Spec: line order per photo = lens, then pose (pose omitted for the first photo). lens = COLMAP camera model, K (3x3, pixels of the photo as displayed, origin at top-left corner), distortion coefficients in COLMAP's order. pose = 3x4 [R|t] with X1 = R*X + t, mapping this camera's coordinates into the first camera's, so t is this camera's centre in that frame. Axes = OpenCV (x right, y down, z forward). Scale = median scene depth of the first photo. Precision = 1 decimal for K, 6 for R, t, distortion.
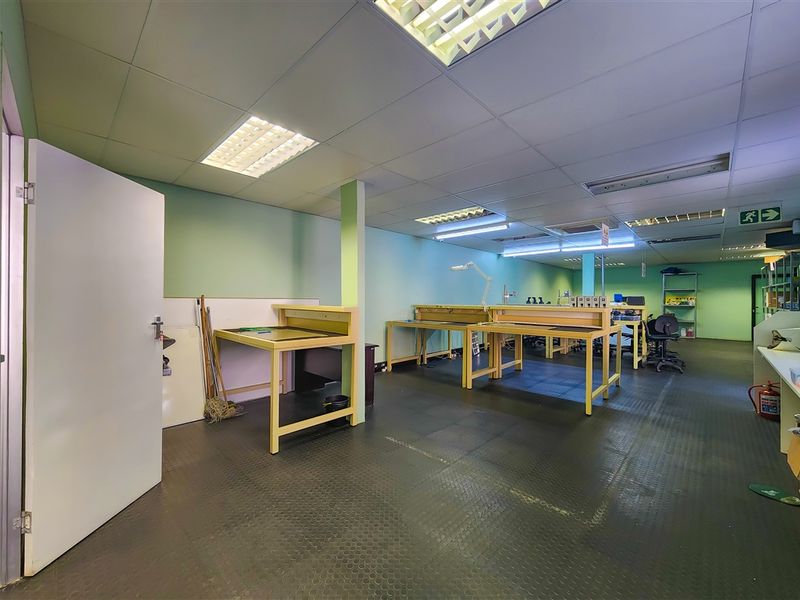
lens RADIAL K [[328.1, 0, 402.0], [0, 328.1, 294.6], [0, 0, 1]] dist [0.001204, -0.000161]
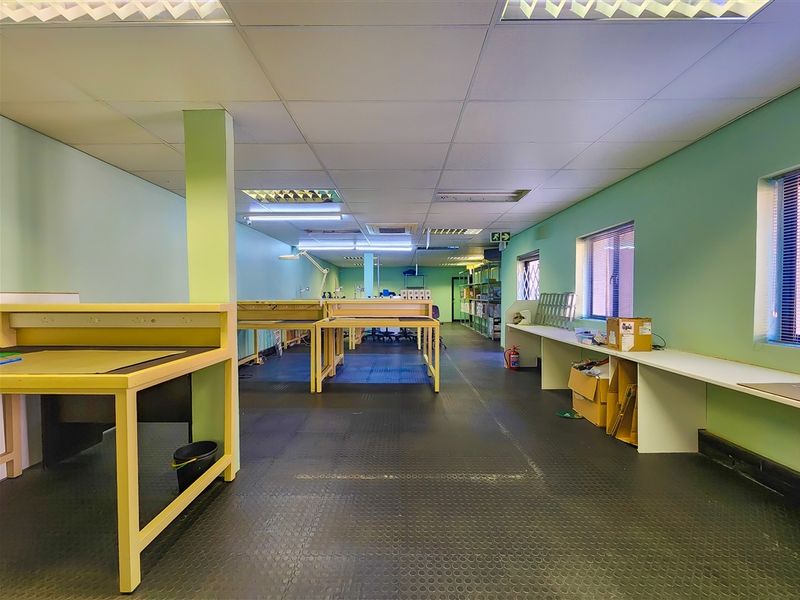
lens RADIAL K [[327.8, 0, 400.0], [0, 327.8, 300.0], [0, 0, 1]] dist [0.008526, -0.000021]
pose [[0.729070, -0.016177, 0.684248, -0.219065], [-0.003383, 0.999623, 0.027237, 0.007176], [-0.684430, -0.022172, 0.728741, 0.175037]]
